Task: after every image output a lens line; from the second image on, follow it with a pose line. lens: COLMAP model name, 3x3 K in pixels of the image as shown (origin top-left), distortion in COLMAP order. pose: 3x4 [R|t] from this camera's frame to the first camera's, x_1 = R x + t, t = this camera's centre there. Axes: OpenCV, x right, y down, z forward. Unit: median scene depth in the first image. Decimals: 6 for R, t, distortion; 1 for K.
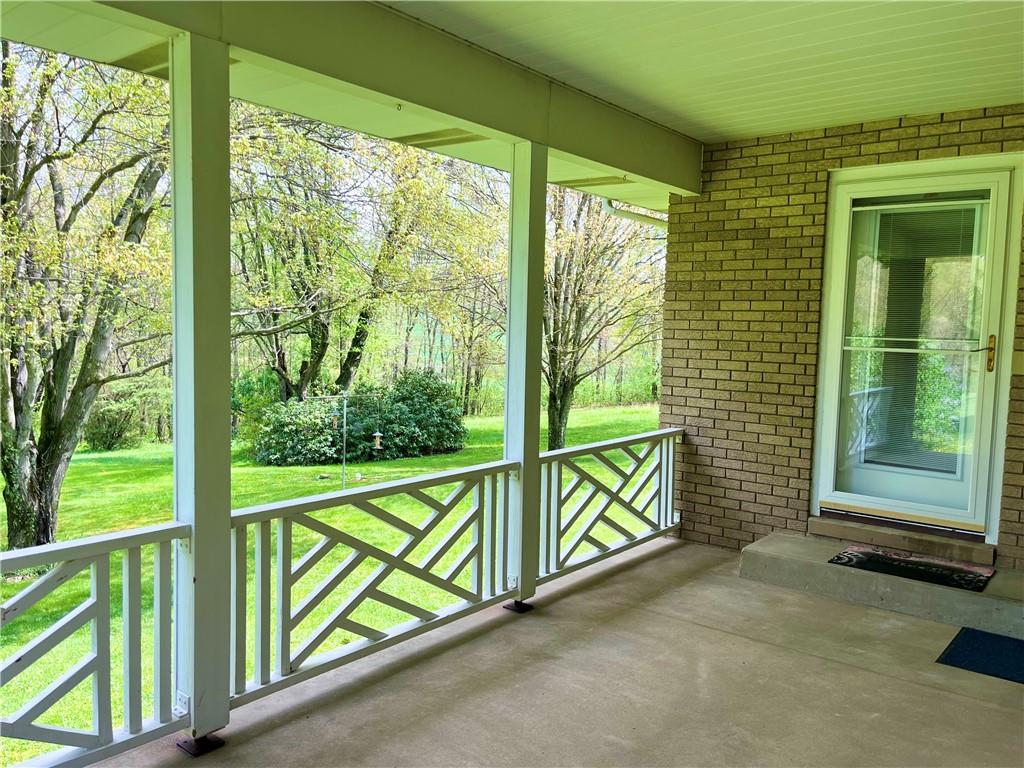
lens RADIAL K [[789.3, 0, 513.5], [0, 789.3, 382.8], [0, 0, 1]] dist [0.055332, -0.068277]
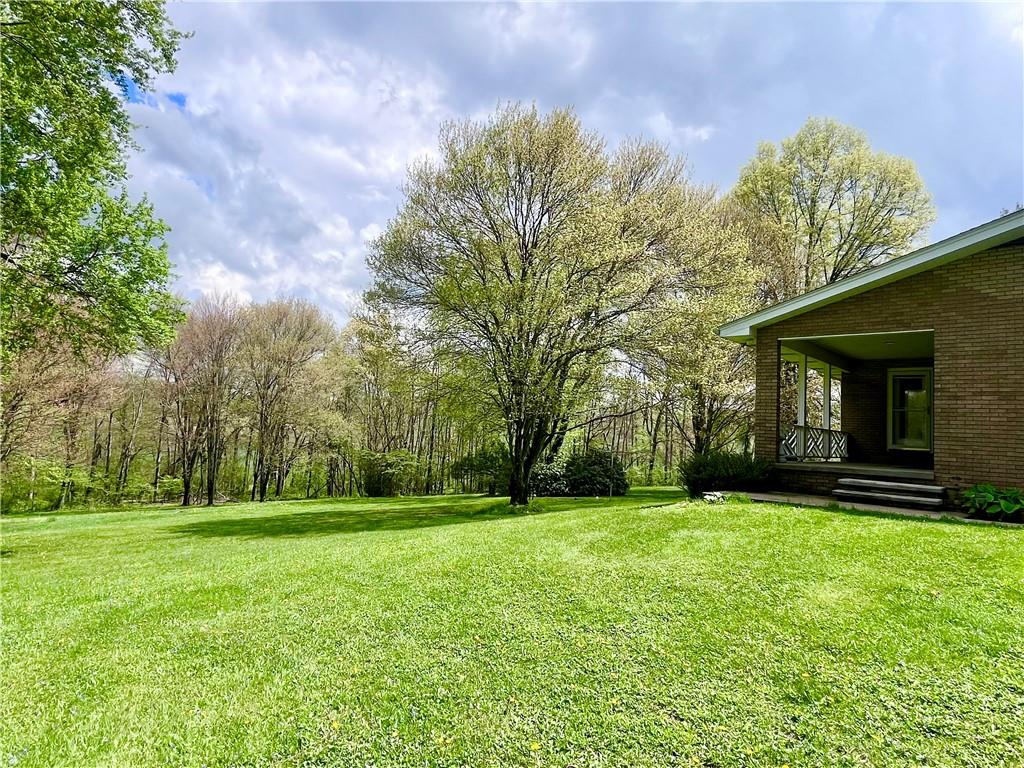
lens RADIAL K [[608.6, 0, 514.2], [0, 608.6, 387.1], [0, 0, 1]] dist [-0.000902, 0.000593]
pose [[0.996682, 0.018749, -0.079203, -0.246337], [-0.030662, 0.987907, -0.151985, 0.071543], [0.075396, 0.153909, 0.985204, -0.433992]]
